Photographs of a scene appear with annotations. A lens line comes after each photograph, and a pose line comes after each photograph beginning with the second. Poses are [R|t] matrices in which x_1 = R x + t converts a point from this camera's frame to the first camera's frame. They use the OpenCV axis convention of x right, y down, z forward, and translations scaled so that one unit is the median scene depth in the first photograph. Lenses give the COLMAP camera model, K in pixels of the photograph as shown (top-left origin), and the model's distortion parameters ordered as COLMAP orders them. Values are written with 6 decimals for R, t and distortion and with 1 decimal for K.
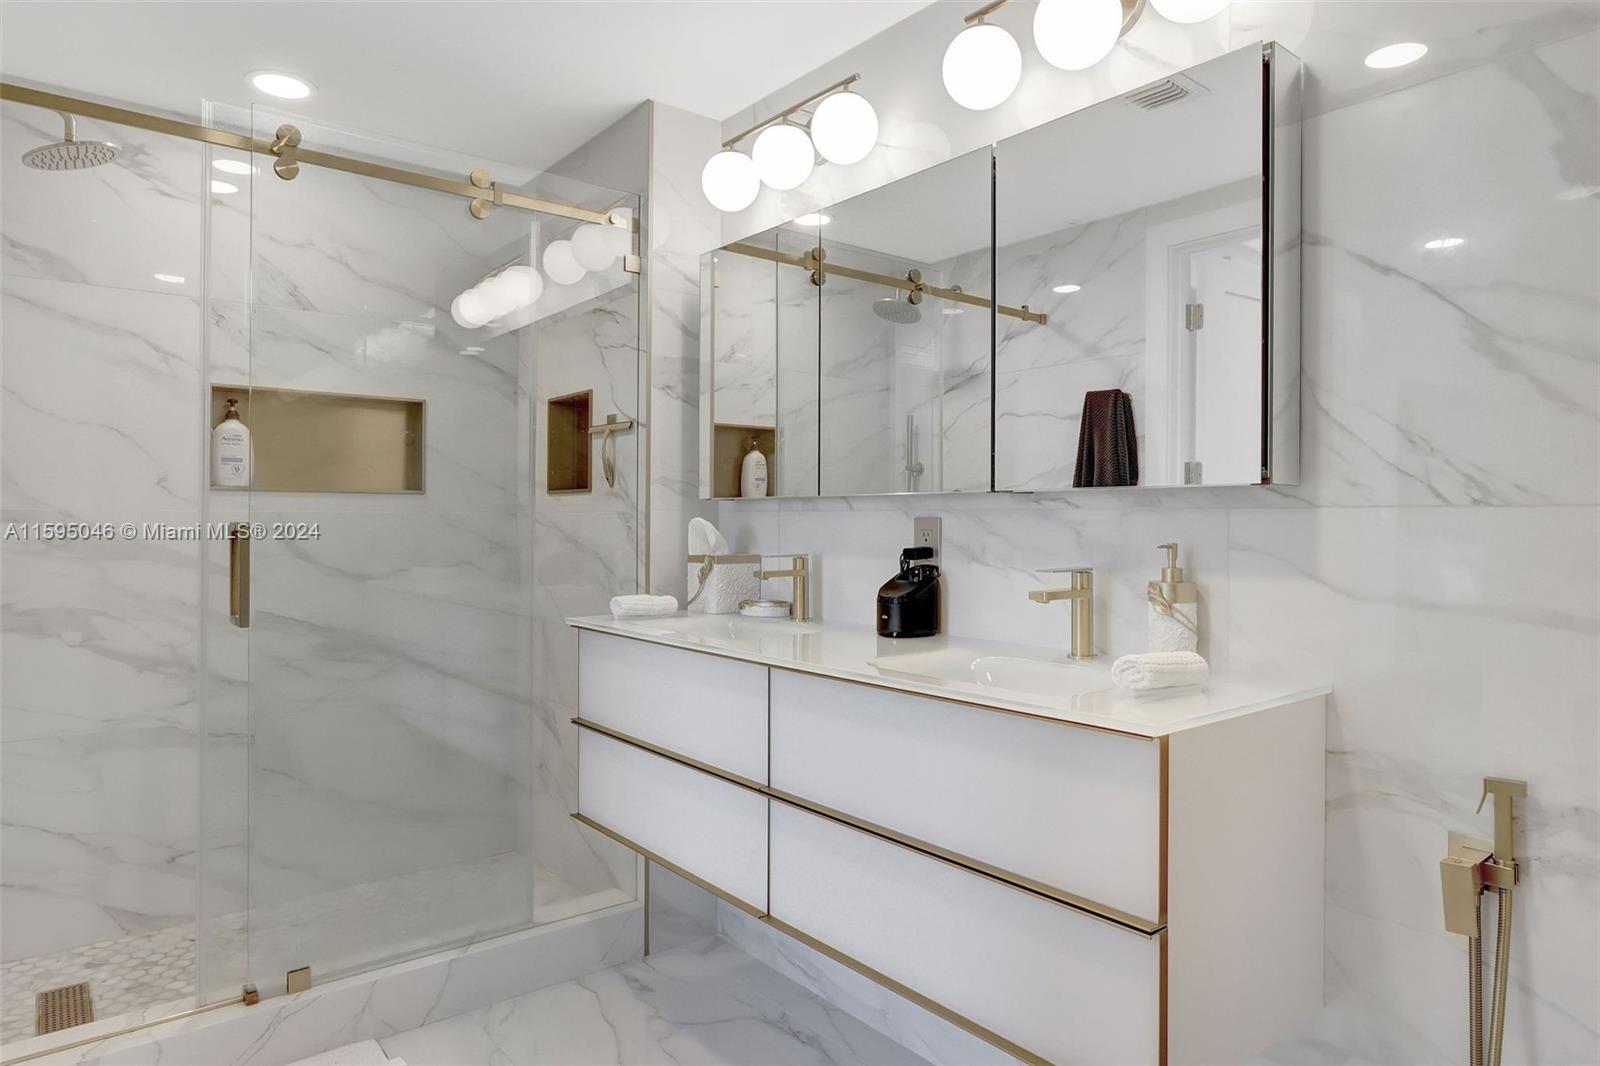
lens RADIAL K [[939.0, 0, 802.7], [0, 939.0, 522.5], [0, 0, 1]] dist [-0.032327, 0.000226]
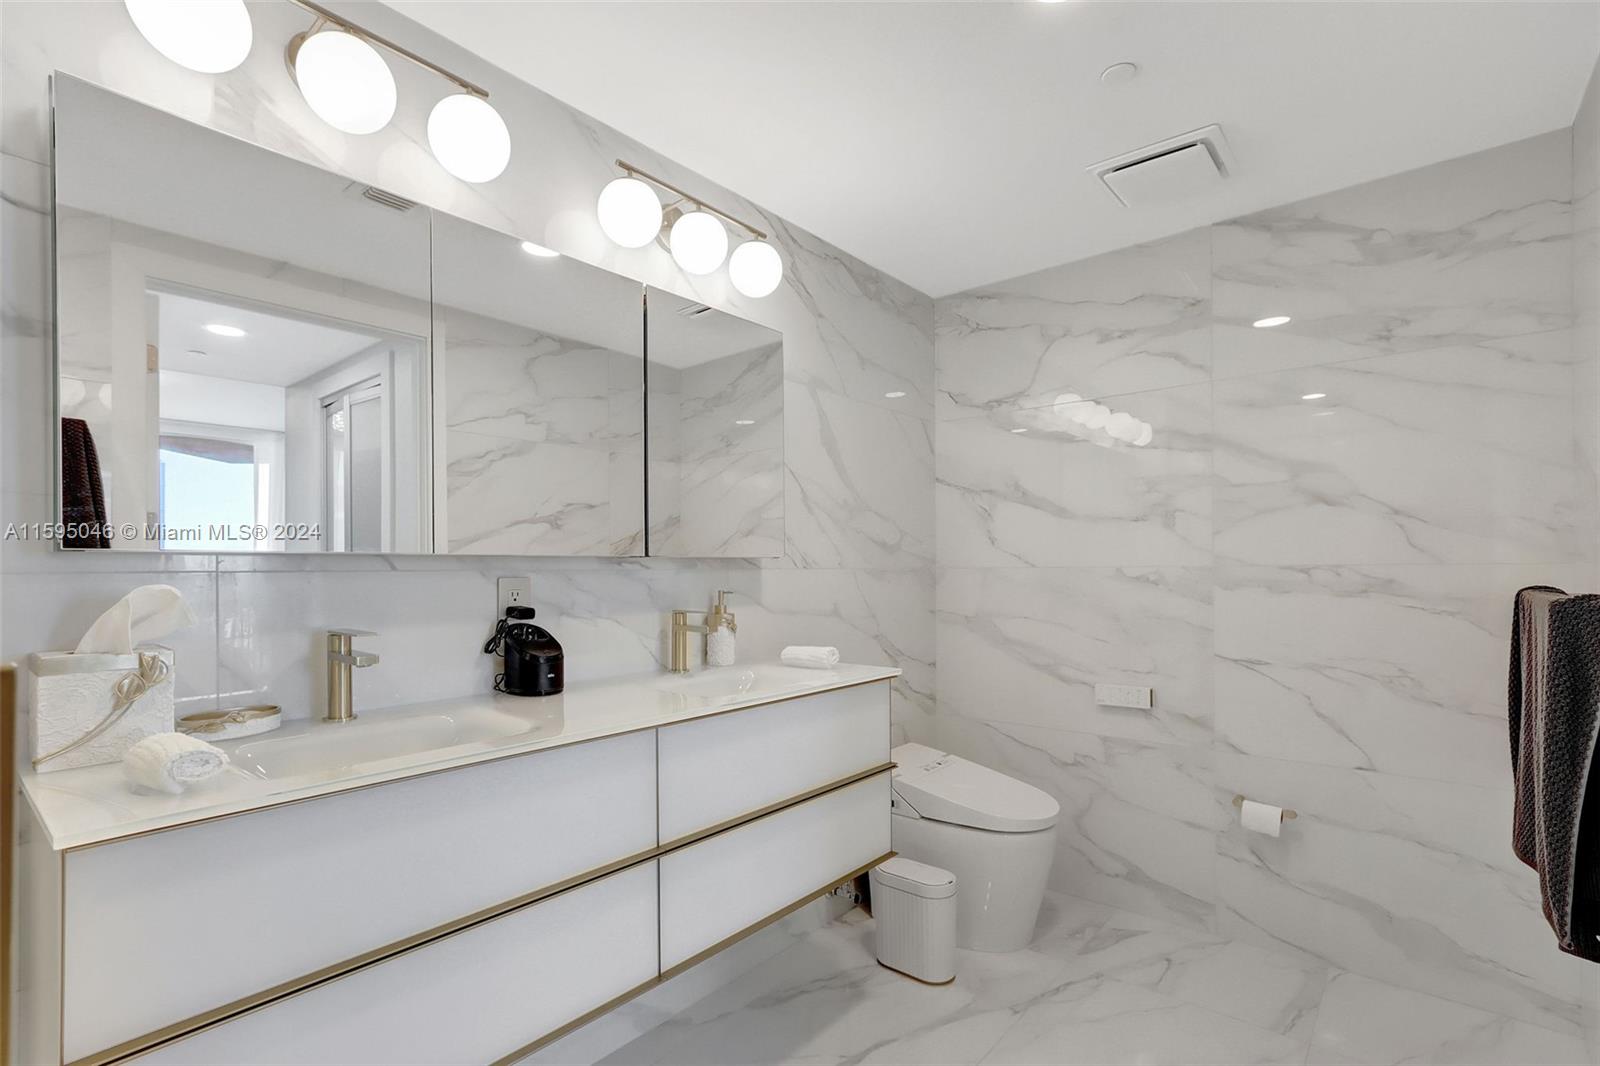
lens RADIAL K [[747.3, 0, 799.5], [0, 747.3, 566.4], [0, 0, 1]] dist [0.000239, 0.000107]
pose [[-0.184060, -0.000959, 0.982915, -0.665299], [0.005305, 0.999984, 0.001969, -0.016085], [-0.982901, 0.005577, -0.184052, 0.775632]]
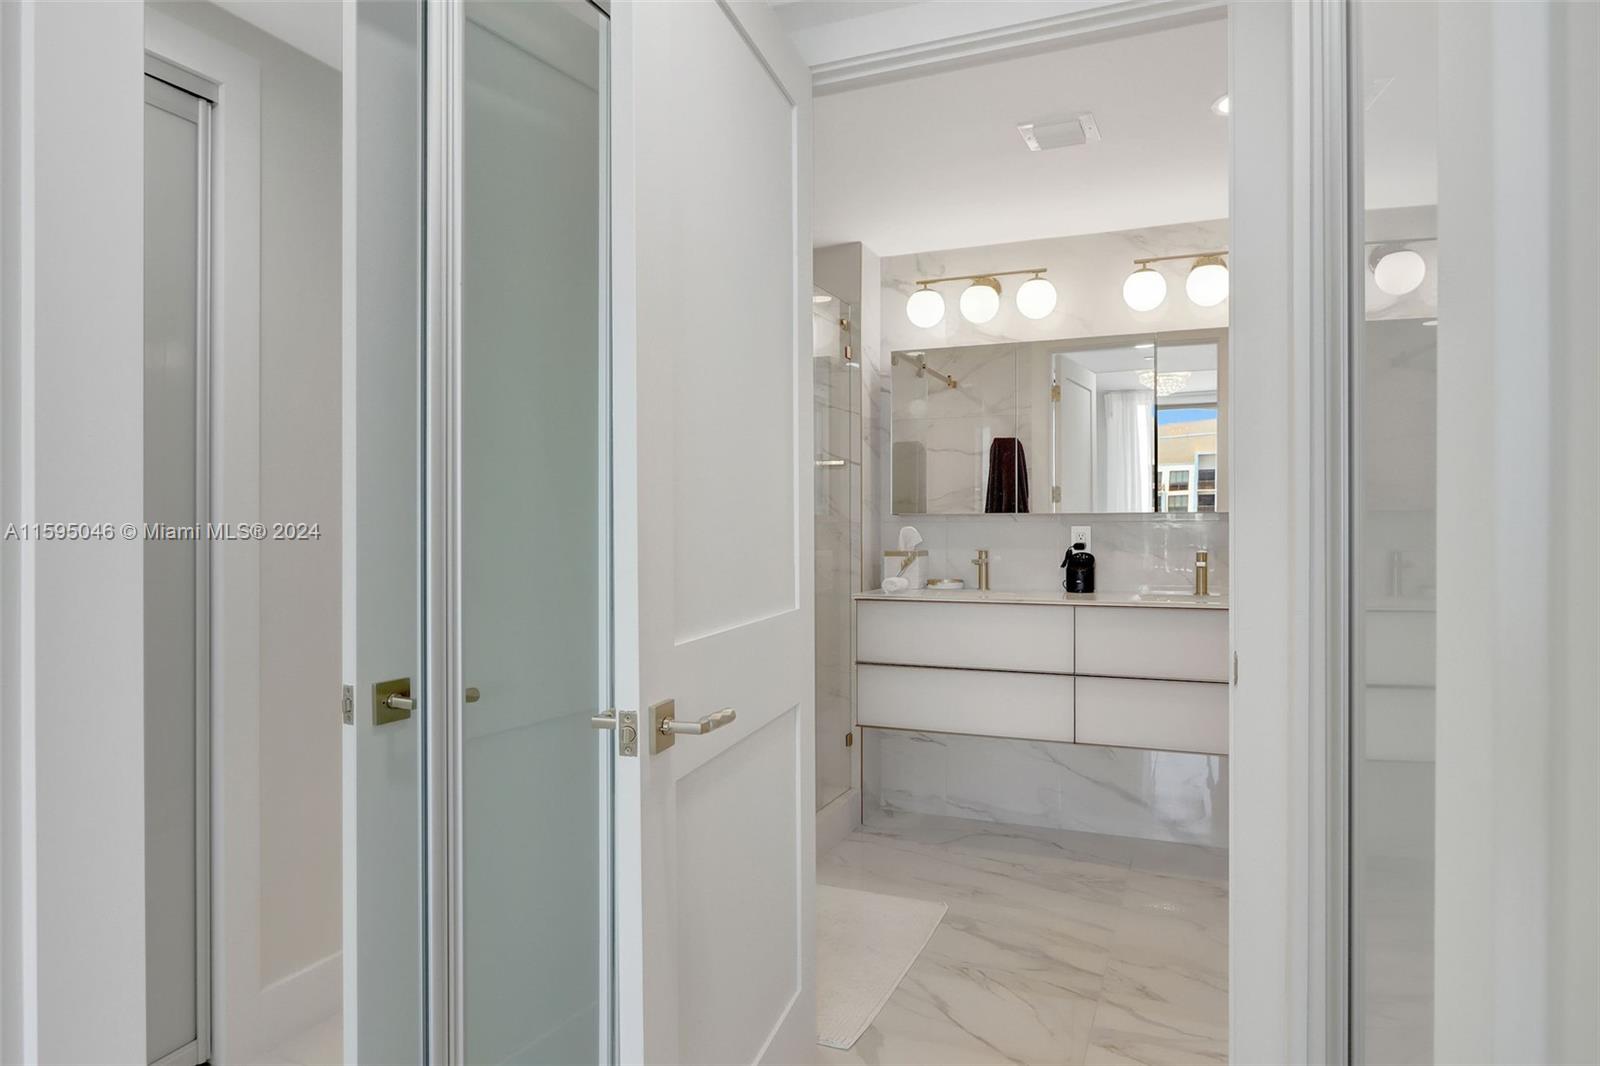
lens RADIAL K [[939.0, 0, 802.7], [0, 939.0, 522.5], [0, 0, 1]] dist [-0.032327, 0.000226]
pose [[0.891913, -0.005523, 0.452174, -1.058216], [0.004508, 0.999984, 0.003324, -0.019207], [-0.452185, -0.000926, 0.891923, -0.321700]]
